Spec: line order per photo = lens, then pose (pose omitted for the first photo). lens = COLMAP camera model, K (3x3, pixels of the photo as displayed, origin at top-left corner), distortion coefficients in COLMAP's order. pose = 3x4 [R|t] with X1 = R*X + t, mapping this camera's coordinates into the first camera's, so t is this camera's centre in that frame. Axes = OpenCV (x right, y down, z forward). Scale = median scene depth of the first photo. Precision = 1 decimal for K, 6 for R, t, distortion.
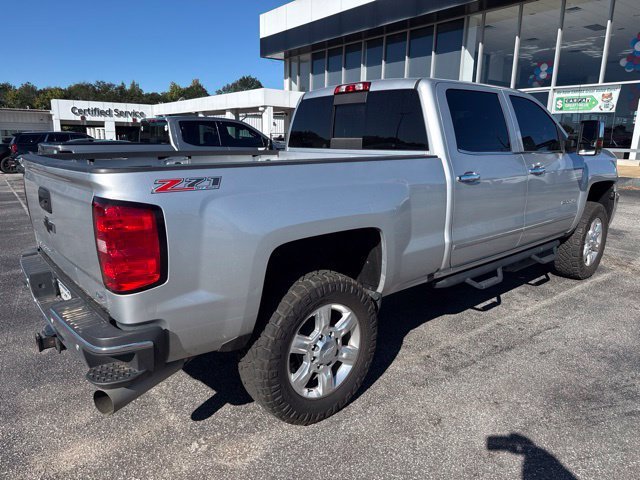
lens RADIAL K [[461.8, 0, 323.5], [0, 461.8, 243.9], [0, 0, 1]] dist [0.002878, -0.007547]
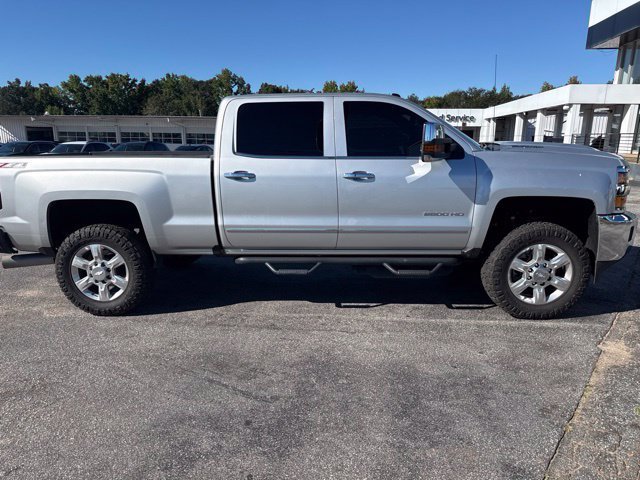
lens RADIAL K [[458.9, 0, 317.7], [0, 458.9, 241.6], [0, 0, 1]] dist [0.041430, -0.040868]
pose [[0.704310, 0.146618, -0.694587, 1.129753], [-0.153726, 0.986723, 0.052407, -0.055140], [0.693048, 0.069865, 0.717498, 0.231964]]
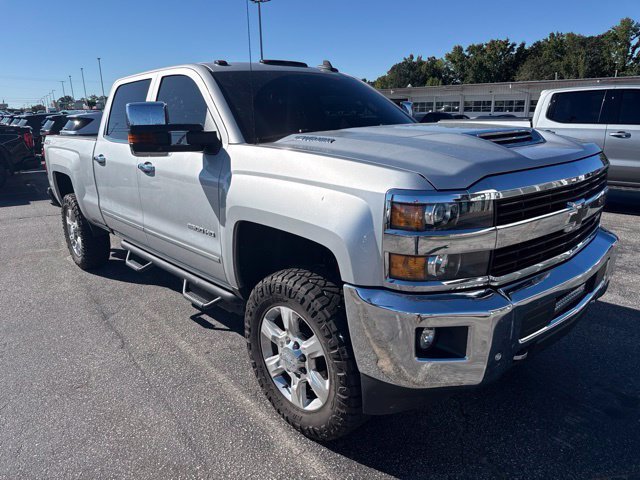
lens RADIAL K [[461.8, 0, 316.5], [0, 461.8, 243.3], [0, 0, 1]] dist [0.002878, -0.007547]
pose [[0.006825, 0.269602, -0.962948, 1.320498], [-0.204894, 0.942916, 0.262541, -0.314641], [0.978760, 0.195511, 0.061675, 1.287944]]
